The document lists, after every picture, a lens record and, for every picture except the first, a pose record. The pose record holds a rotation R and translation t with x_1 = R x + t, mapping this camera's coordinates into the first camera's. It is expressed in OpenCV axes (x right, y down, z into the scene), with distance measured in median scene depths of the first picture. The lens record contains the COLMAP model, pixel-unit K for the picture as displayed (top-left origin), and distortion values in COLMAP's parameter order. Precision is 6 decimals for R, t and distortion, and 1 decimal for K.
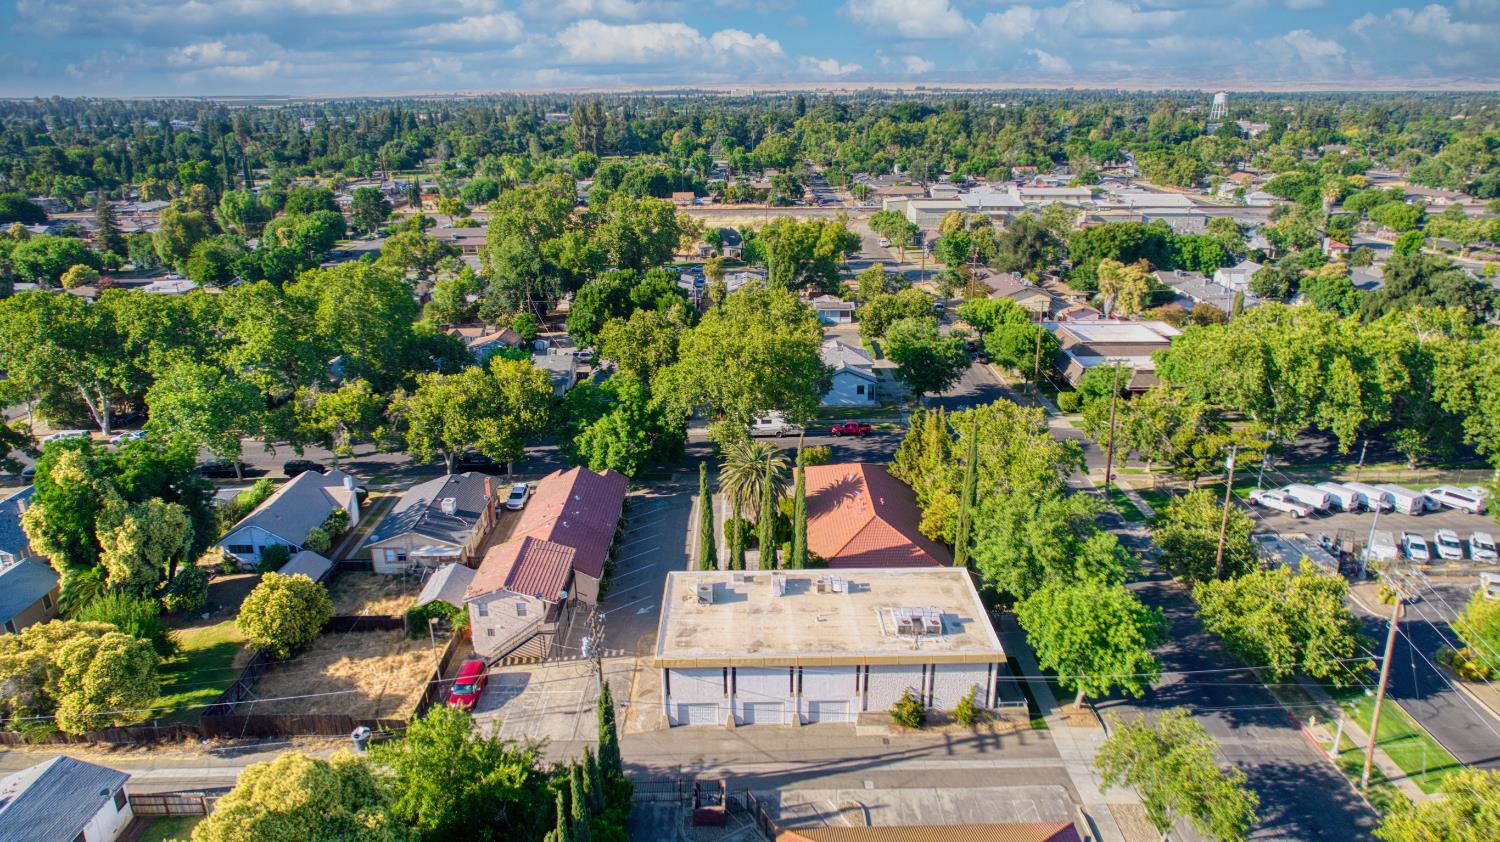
lens RADIAL K [[967.2, 0, 769.7], [0, 967.2, 419.3], [0, 0, 1]] dist [-0.067375, 0.064382]
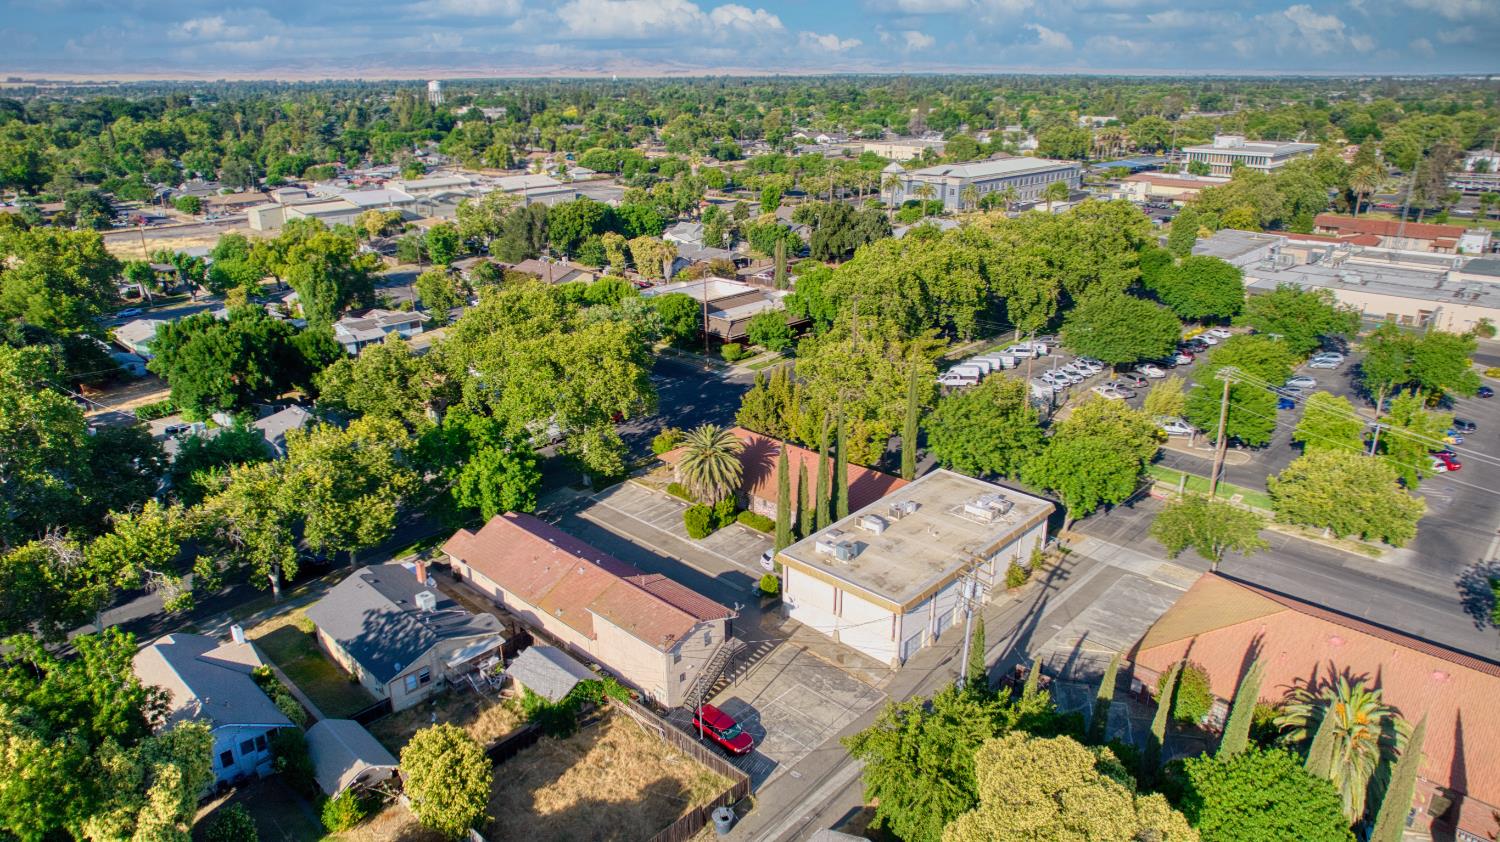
lens RADIAL K [[967.2, 0, 769.7], [0, 967.2, 419.3], [0, 0, 1]] dist [-0.067375, 0.064382]
pose [[0.690840, -0.244387, 0.680452, -0.574305], [0.237436, 0.965630, 0.105749, -0.065707], [-0.682909, 0.088508, 0.725122, 0.187510]]
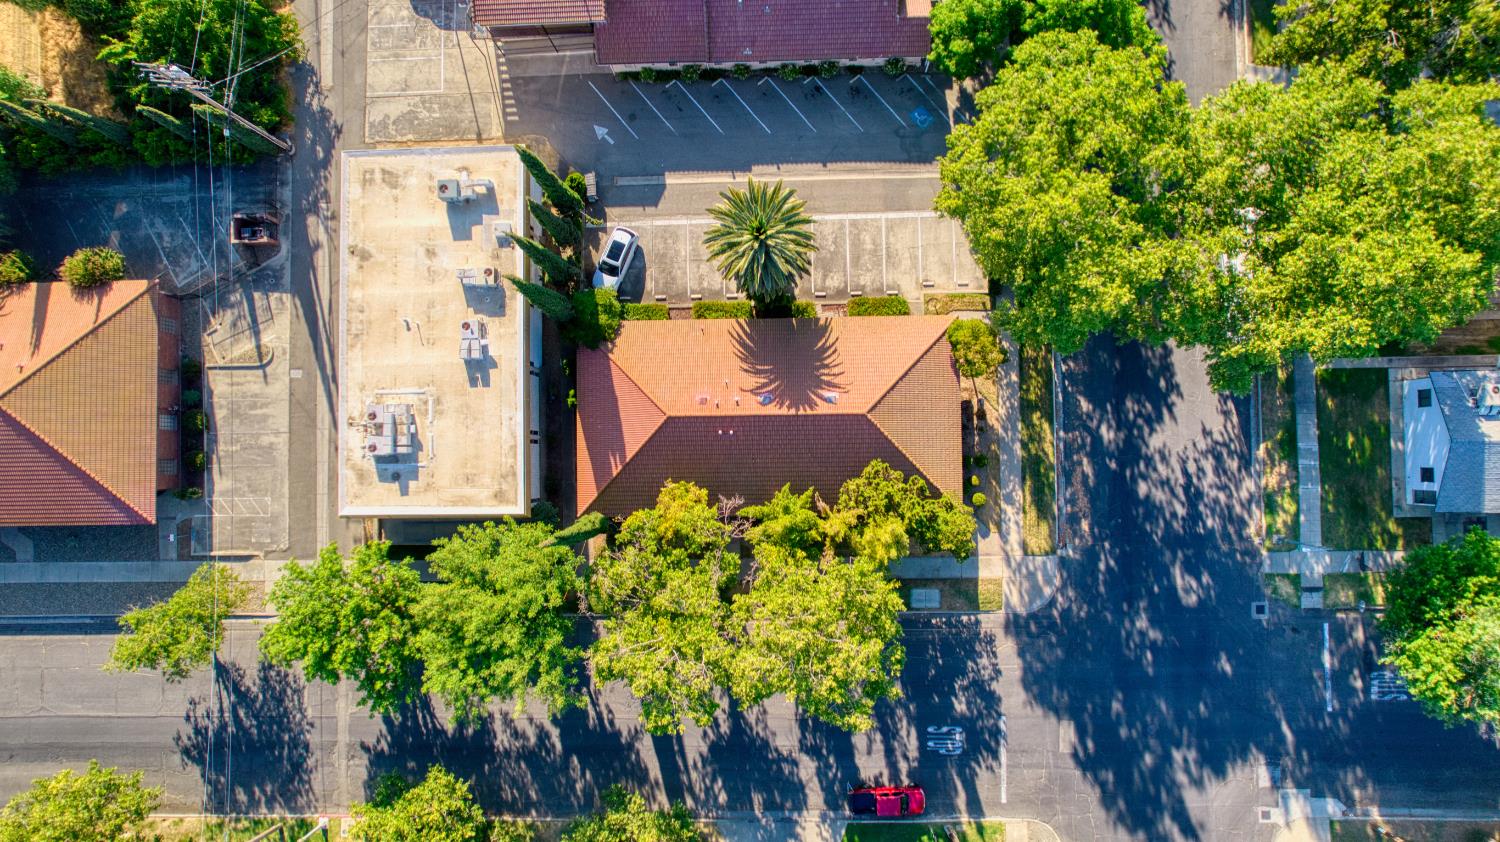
lens RADIAL K [[967.2, 0, 769.7], [0, 967.2, 419.3], [0, 0, 1]] dist [-0.067375, 0.064382]
pose [[-0.010749, 0.998718, -0.049457, 0.121027], [-0.311523, 0.043654, 0.949235, -0.486898], [0.950178, 0.025611, 0.310655, 0.697094]]
